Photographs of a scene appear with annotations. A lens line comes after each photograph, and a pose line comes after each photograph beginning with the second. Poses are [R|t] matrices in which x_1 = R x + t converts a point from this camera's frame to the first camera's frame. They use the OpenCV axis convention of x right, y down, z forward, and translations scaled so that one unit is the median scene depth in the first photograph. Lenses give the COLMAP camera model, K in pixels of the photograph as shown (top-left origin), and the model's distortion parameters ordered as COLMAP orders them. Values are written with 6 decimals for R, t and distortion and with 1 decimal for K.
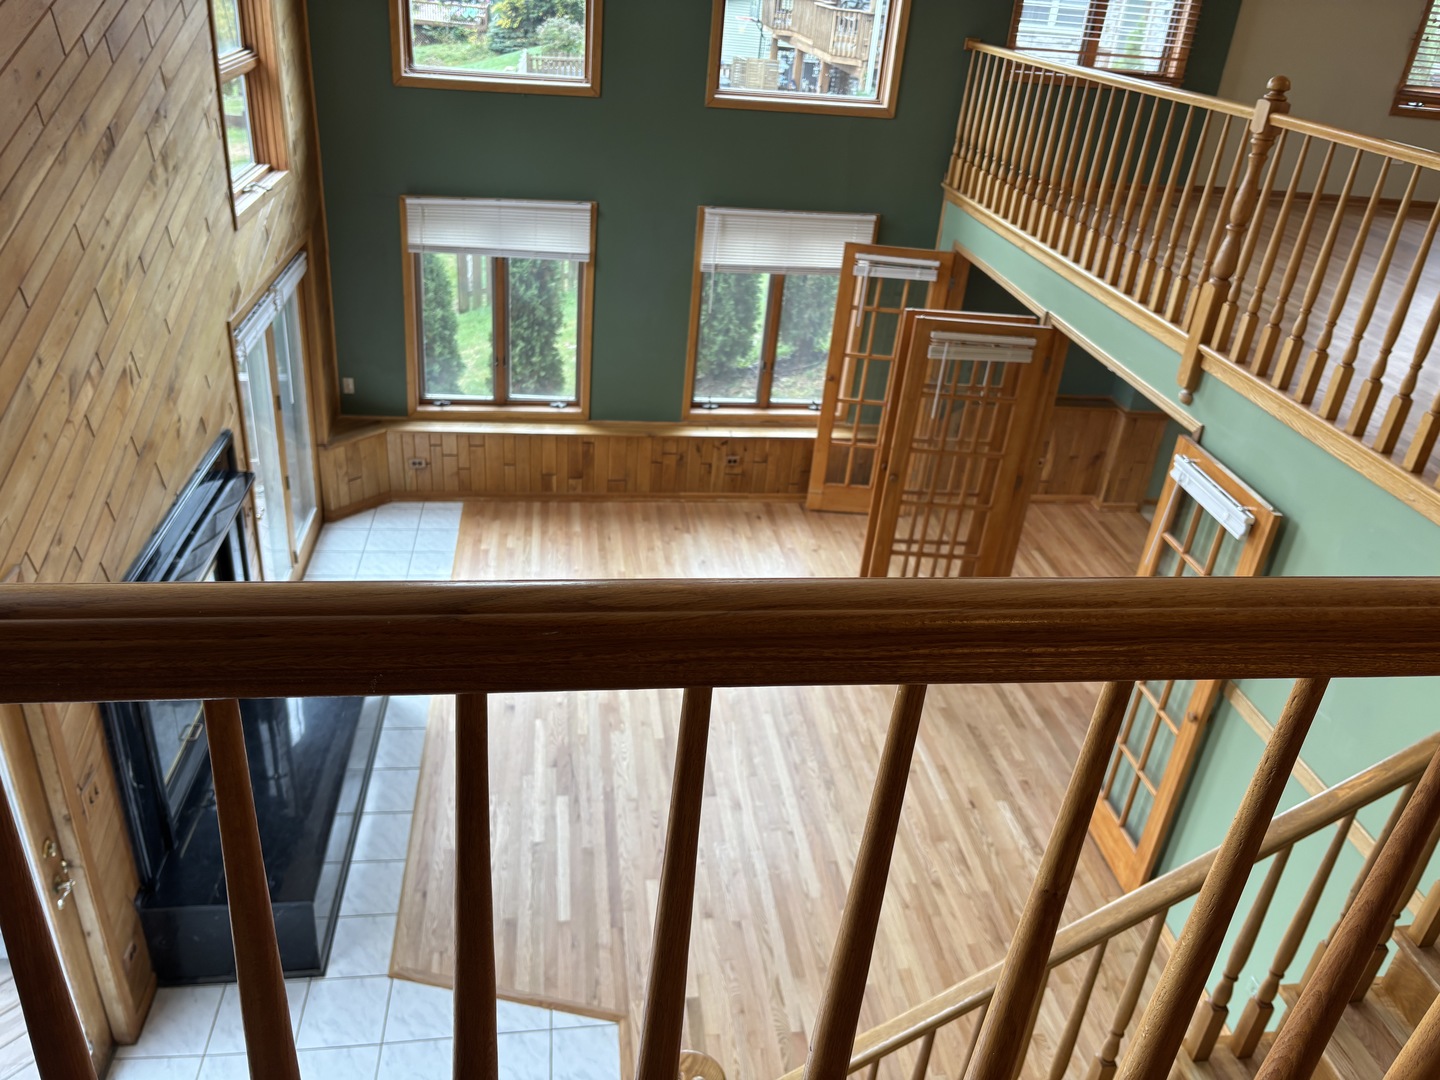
lens RADIAL K [[1082.8, 0, 722.2], [0, 1082.8, 532.6], [0, 0, 1]] dist [0.009303, -0.014155]
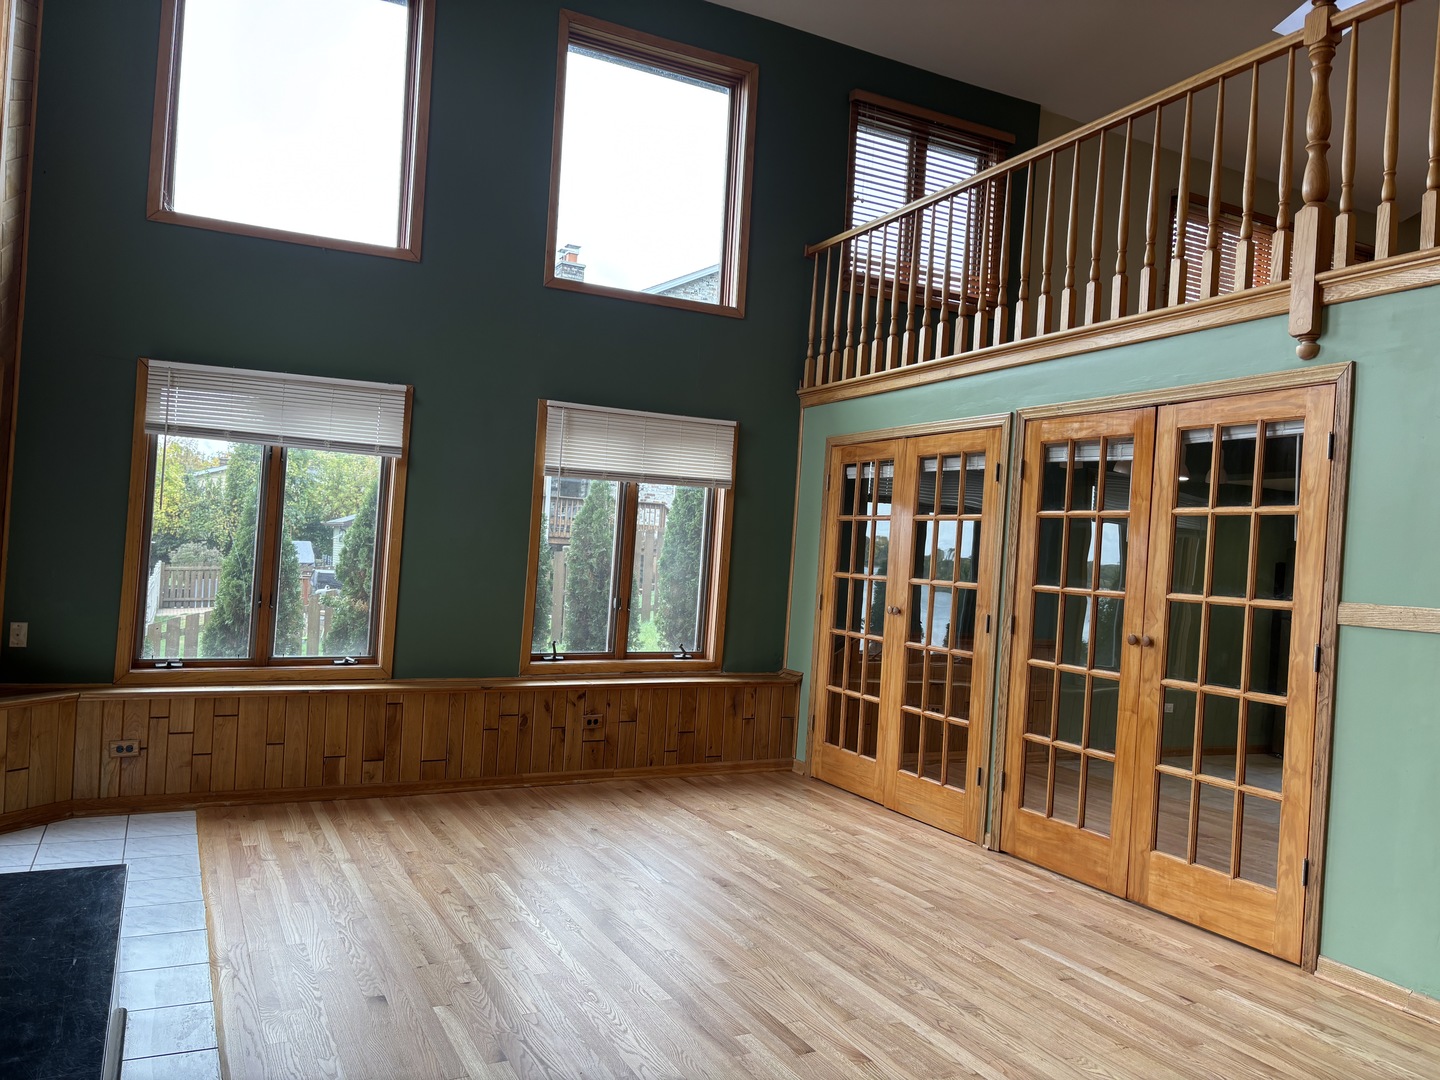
lens RADIAL K [[1082.8, 0, 721.3], [0, 1082.8, 547.9], [0, 0, 1]] dist [0.009303, -0.014155]
pose [[0.944821, -0.024547, 0.326667, -0.153991], [0.169391, 0.890137, -0.423040, 0.165155], [-0.280394, 0.455031, 0.845178, 0.297526]]
